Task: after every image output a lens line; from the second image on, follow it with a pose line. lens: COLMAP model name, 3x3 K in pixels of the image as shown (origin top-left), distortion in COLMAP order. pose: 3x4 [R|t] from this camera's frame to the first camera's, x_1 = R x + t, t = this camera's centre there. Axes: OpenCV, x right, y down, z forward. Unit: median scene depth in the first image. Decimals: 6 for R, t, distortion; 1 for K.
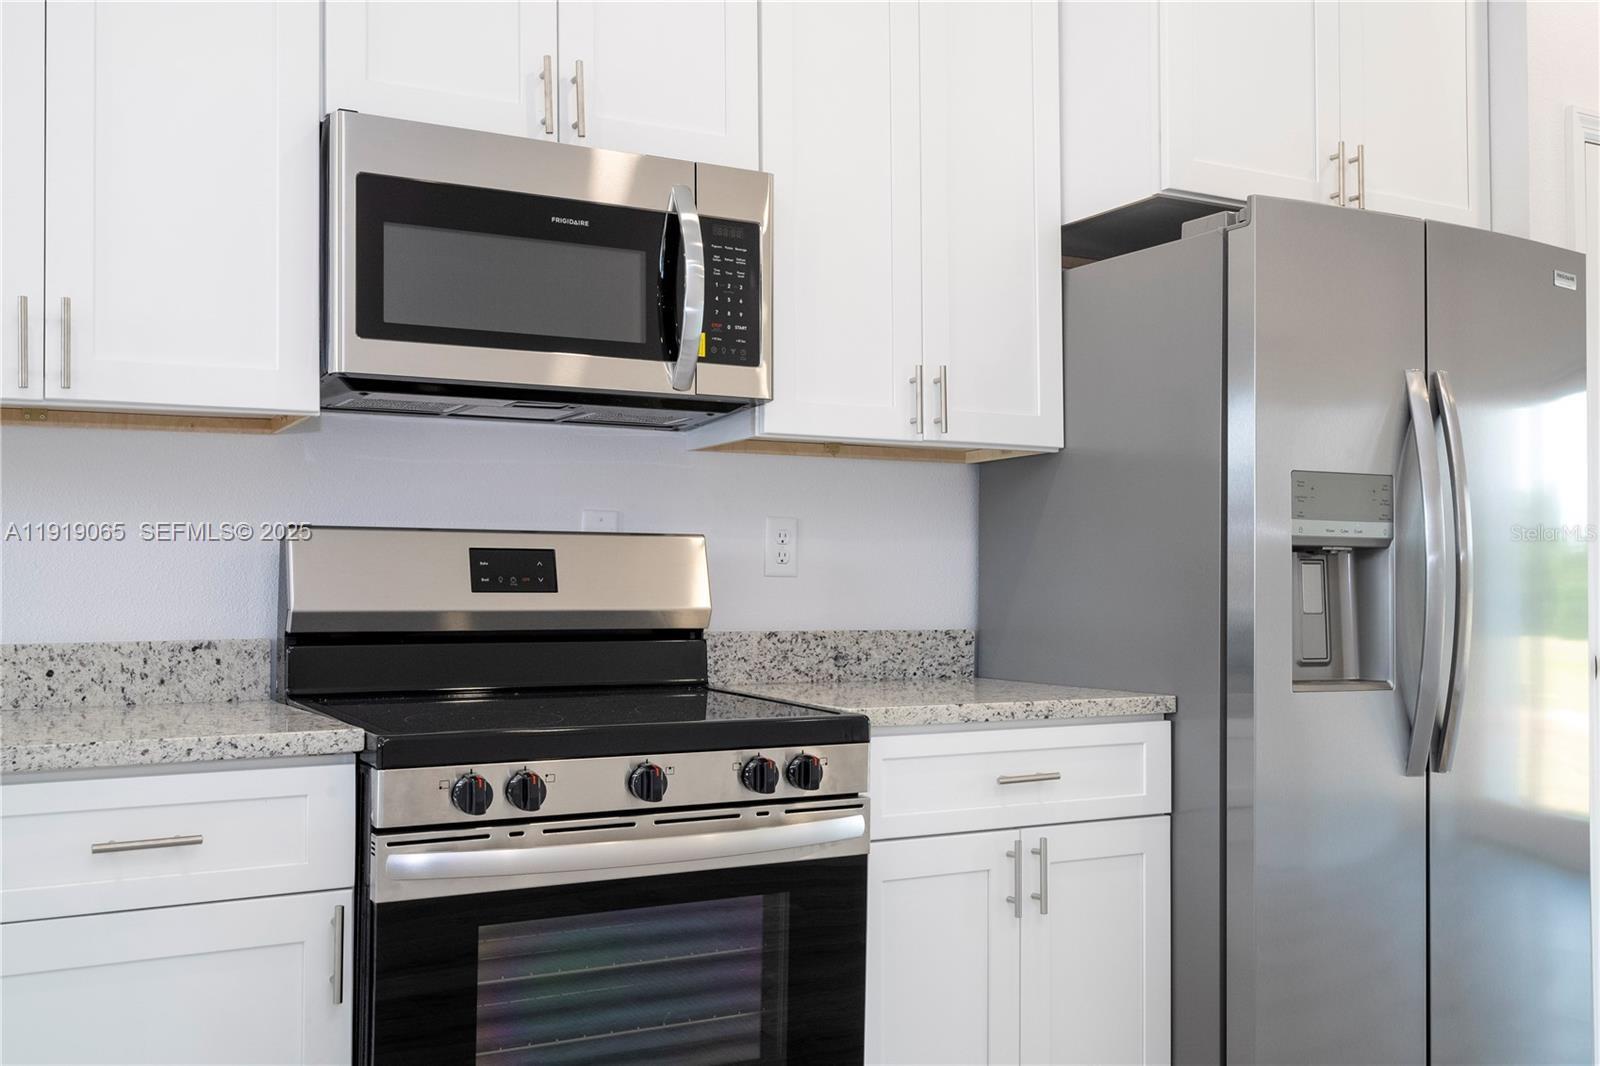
lens RADIAL K [[1580.5, 0, 791.3], [0, 1580.5, 540.9], [0, 0, 1]] dist [0.010893, 0.000000]
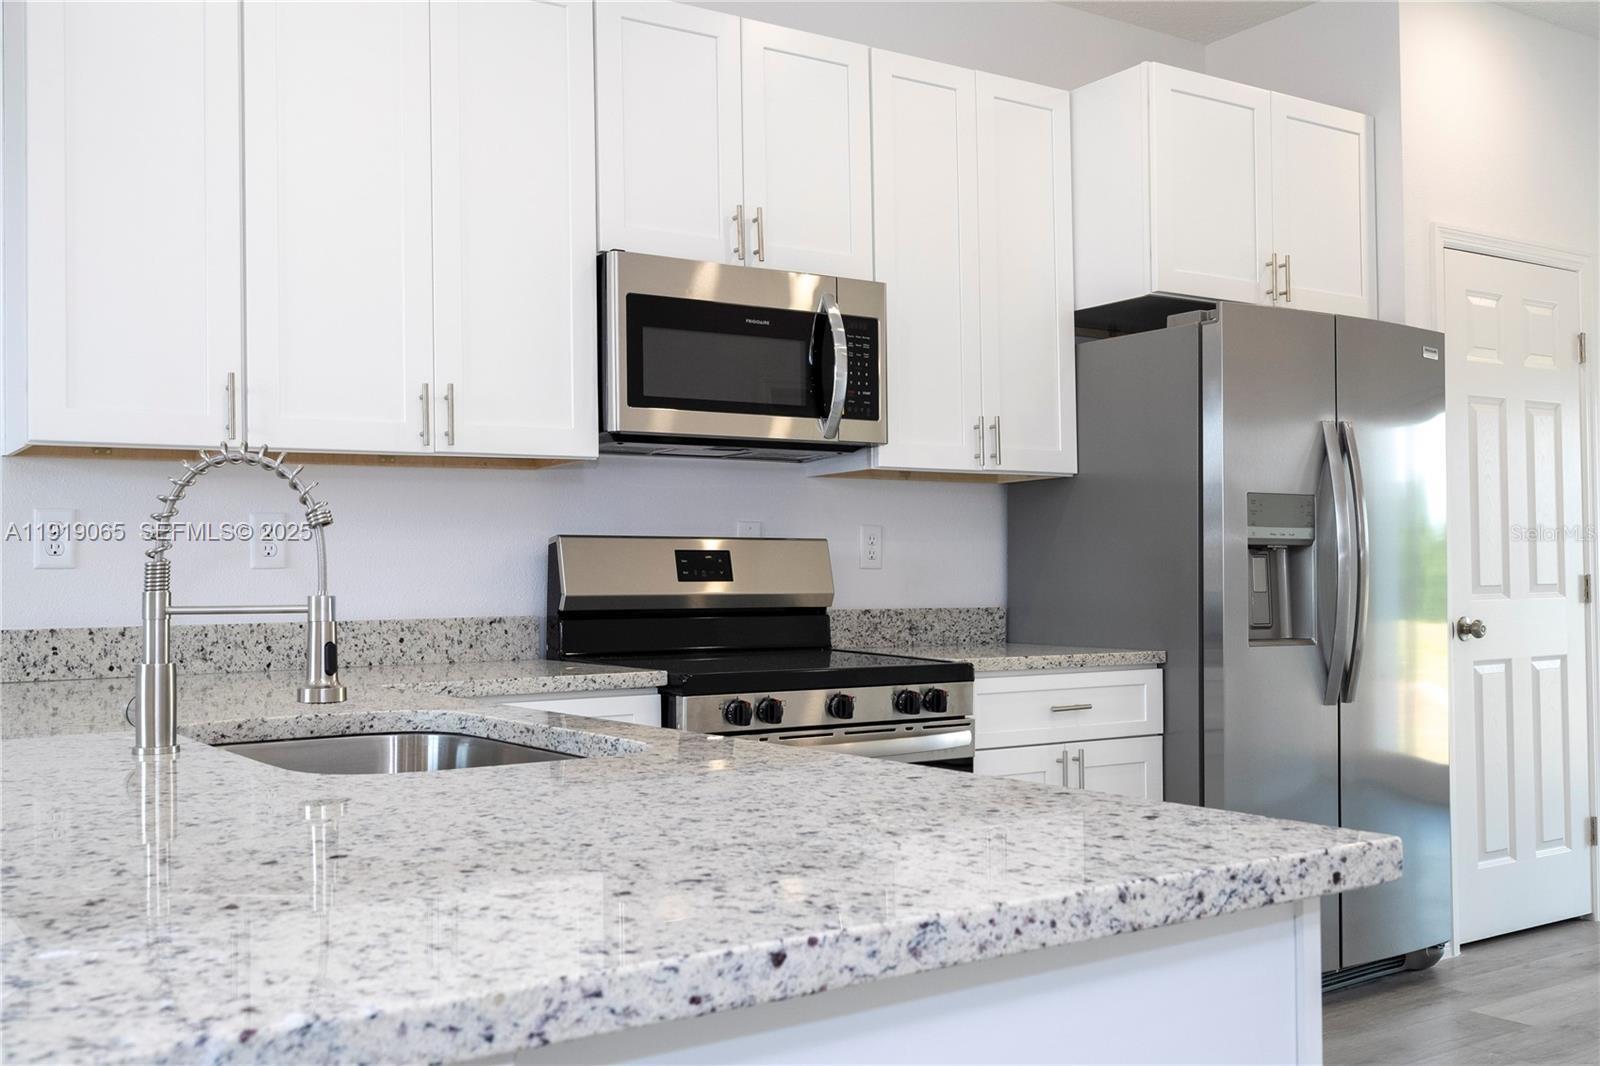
lens RADIAL K [[1580.5, 0, 807.3], [0, 1580.5, 530.7], [0, 0, 1]] dist [0.010893, 0.000000]
pose [[0.997074, -0.005178, 0.076267, -0.191695], [0.005270, 0.999986, -0.001006, -0.010464], [-0.076261, 0.001405, 0.997087, -0.402280]]
